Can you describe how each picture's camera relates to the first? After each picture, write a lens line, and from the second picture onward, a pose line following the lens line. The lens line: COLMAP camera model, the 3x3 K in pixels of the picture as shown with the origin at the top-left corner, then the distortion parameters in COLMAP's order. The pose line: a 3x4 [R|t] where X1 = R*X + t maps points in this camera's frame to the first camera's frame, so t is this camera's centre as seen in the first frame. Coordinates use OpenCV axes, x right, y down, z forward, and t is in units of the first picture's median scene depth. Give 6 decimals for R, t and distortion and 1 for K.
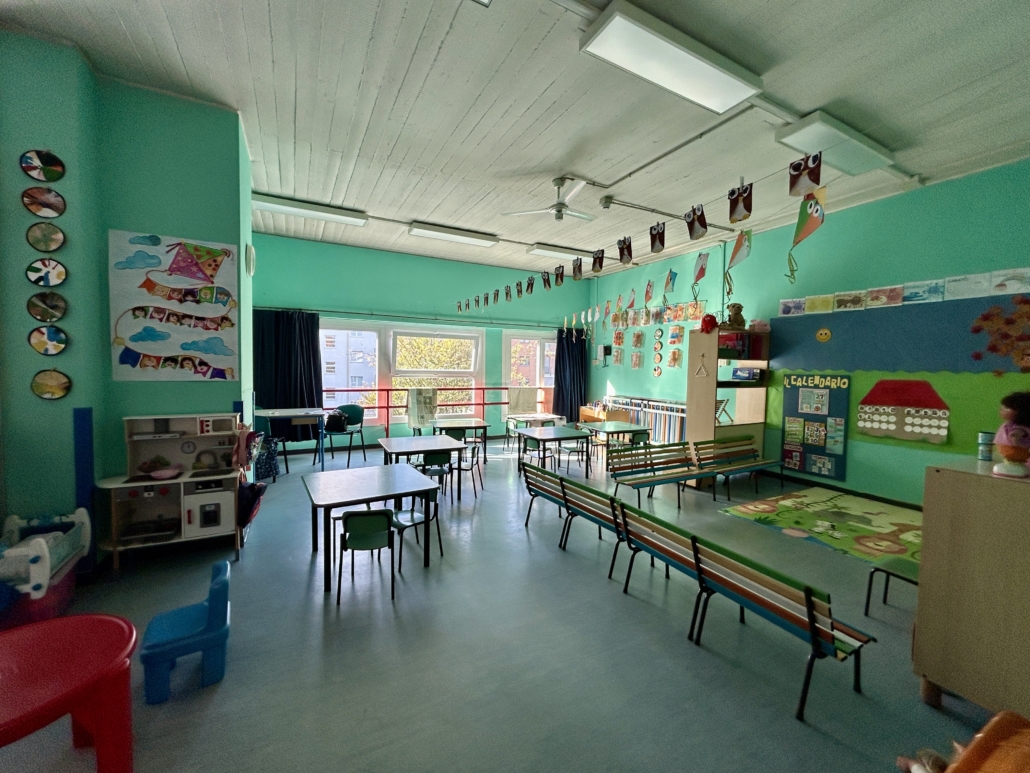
lens RADIAL K [[414.2, 0, 513.1], [0, 414.2, 387.5], [0, 0, 1]] dist [0.020157, 0.000210]
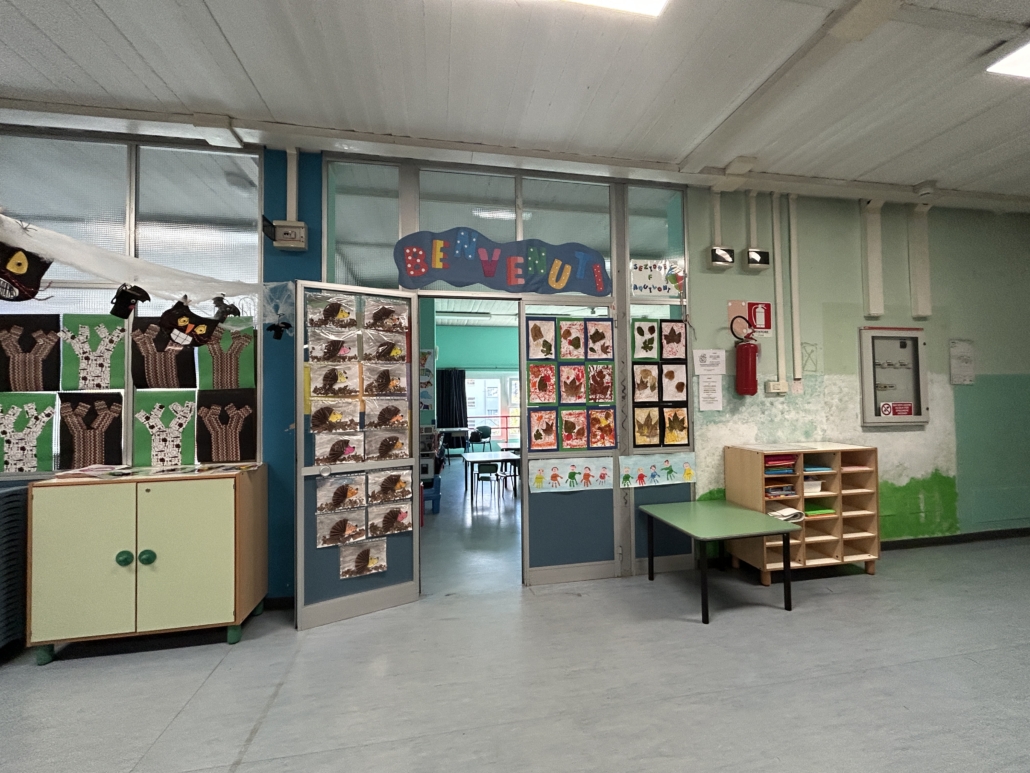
lens RADIAL K [[414.2, 0, 518.4], [0, 414.2, 390.2], [0, 0, 1]] dist [0.020157, 0.000210]
pose [[0.954209, -0.041535, -0.296243, 0.229607], [0.019428, 0.996828, -0.077183, 0.031390], [0.298509, 0.067894, 0.951989, -0.523533]]
